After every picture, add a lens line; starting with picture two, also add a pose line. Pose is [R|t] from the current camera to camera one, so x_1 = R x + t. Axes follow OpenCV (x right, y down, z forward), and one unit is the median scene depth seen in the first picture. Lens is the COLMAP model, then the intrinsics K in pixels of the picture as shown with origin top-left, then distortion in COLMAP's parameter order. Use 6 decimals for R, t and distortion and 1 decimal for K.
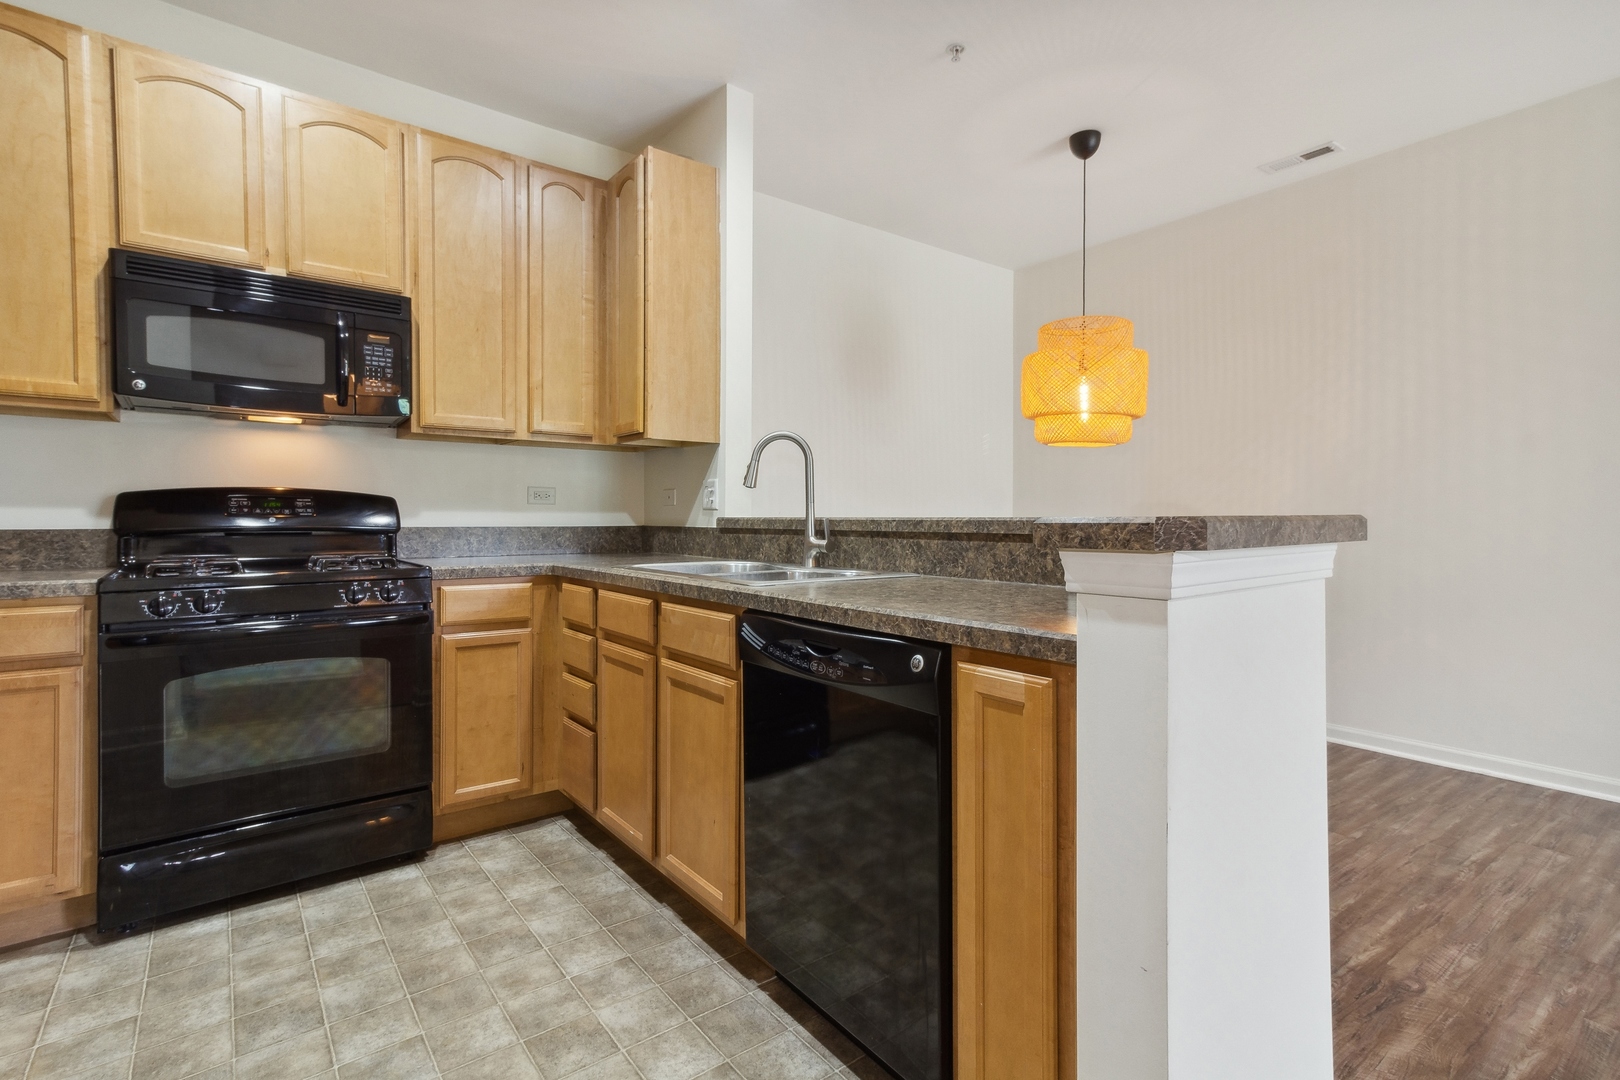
lens RADIAL K [[767.9, 0, 797.8], [0, 767.9, 529.2], [0, 0, 1]] dist [-0.000420, 0.011950]
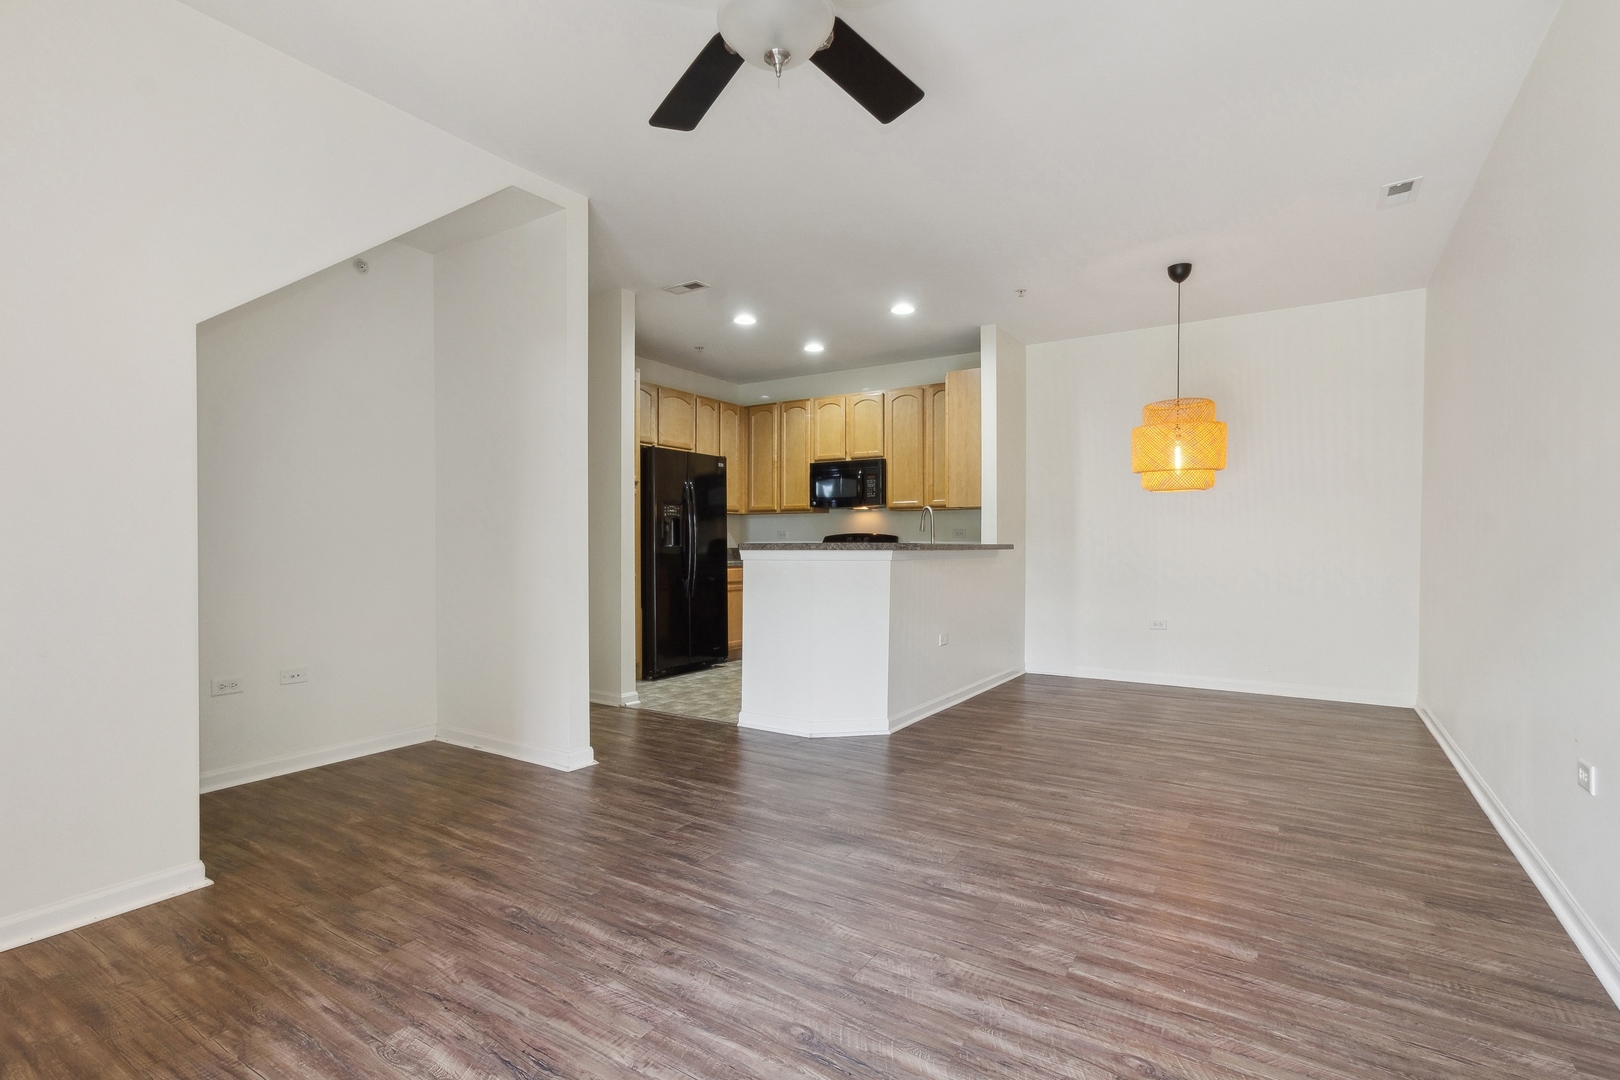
lens RADIAL K [[767.9, 0, 825.2], [0, 767.9, 585.4], [0, 0, 1]] dist [-0.000420, 0.011950]
pose [[0.363676, 0.047236, -0.930327, 2.037298], [-0.018082, 0.998883, 0.043649, 0.014565], [0.931350, 0.000948, 0.364124, -0.122673]]
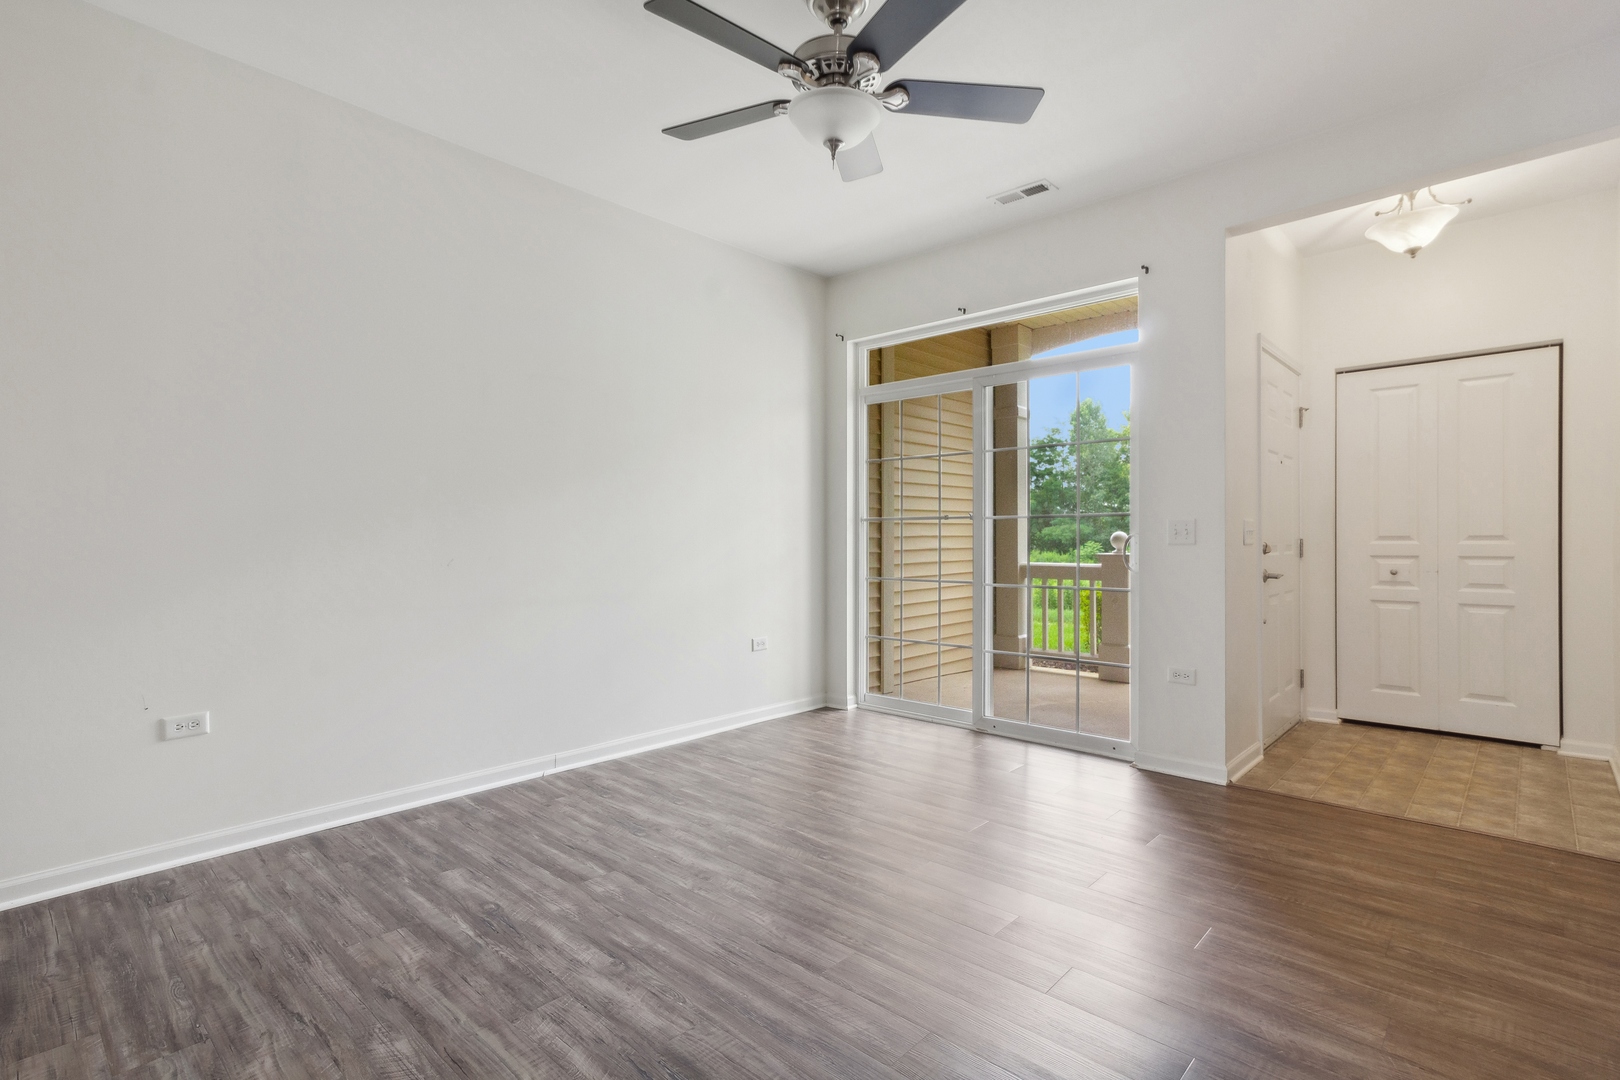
lens RADIAL K [[779.7, 0, 809.0], [0, 779.7, 527.7], [0, 0, 1]] dist [0.009070, 0.001518]
pose [[-0.177407, 0.008624, 0.984100, 0.283341], [0.020844, 0.999770, -0.005004, -0.001024], [-0.983917, 0.019625, -0.177546, 0.330148]]
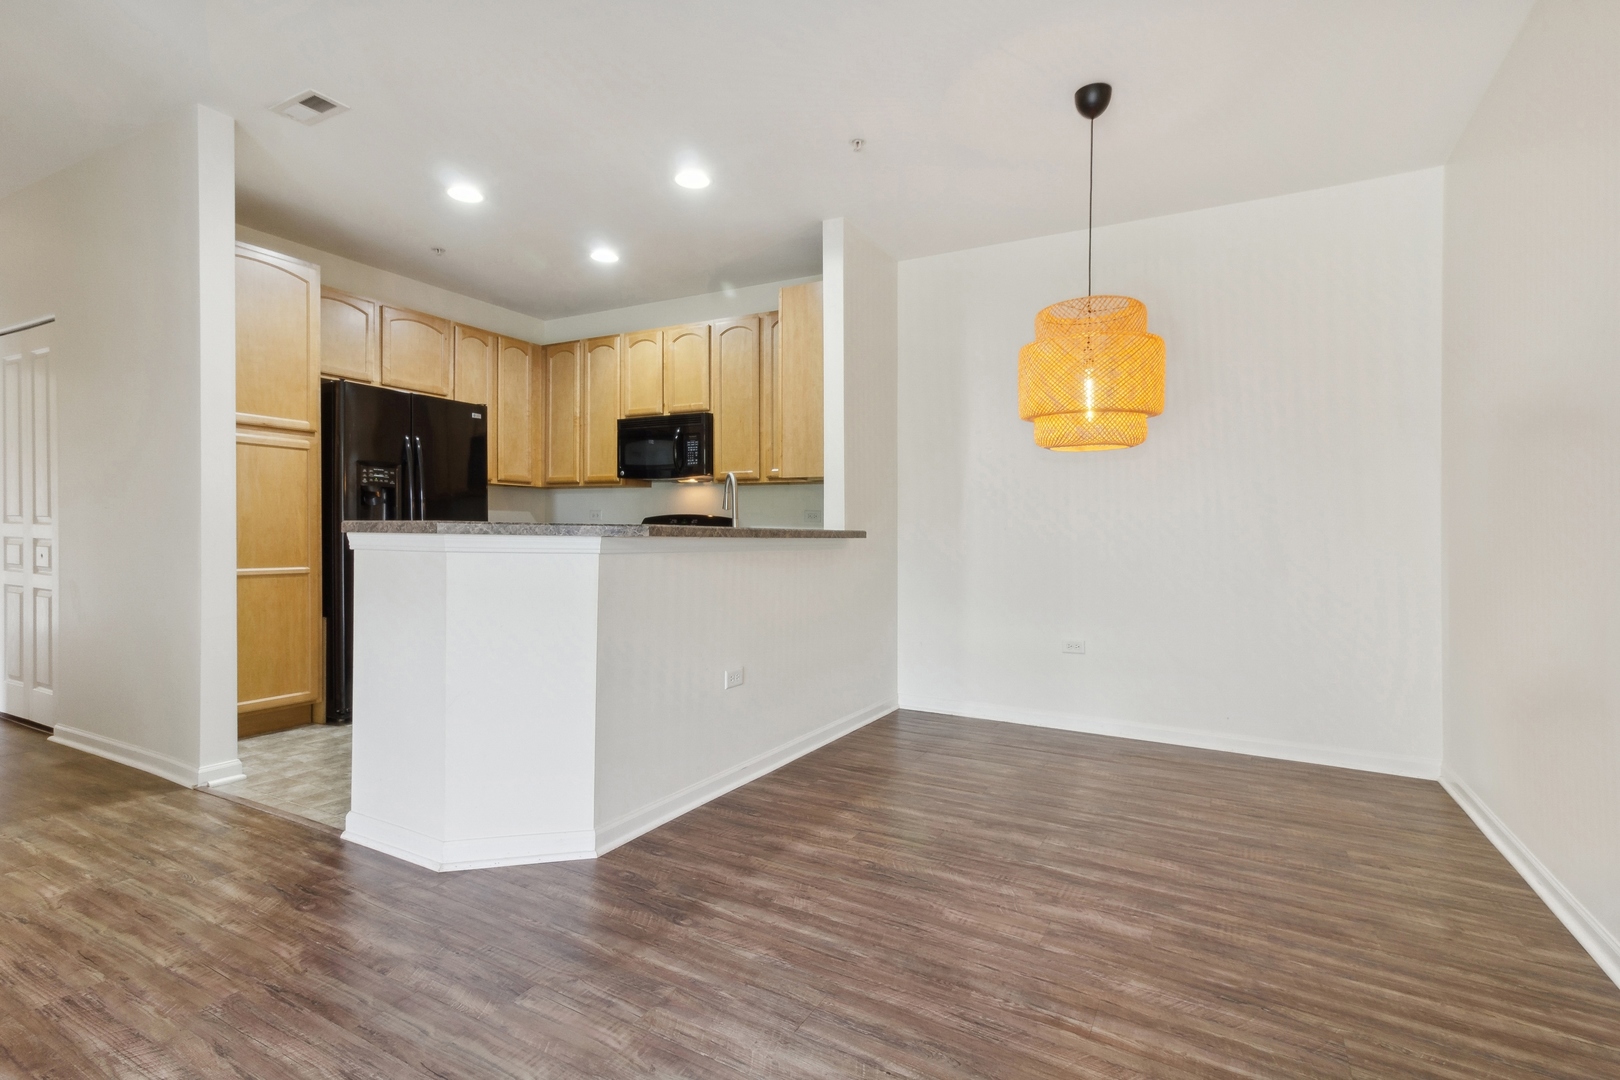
lens RADIAL K [[767.9, 0, 807.9], [0, 767.9, 539.6], [0, 0, 1]] dist [-0.000420, 0.011950]
pose [[0.408410, 0.011695, -0.912724, 1.467952], [-0.030481, 0.999535, -0.000831, 0.004446], [0.912289, 0.028160, 0.408577, 0.518691]]
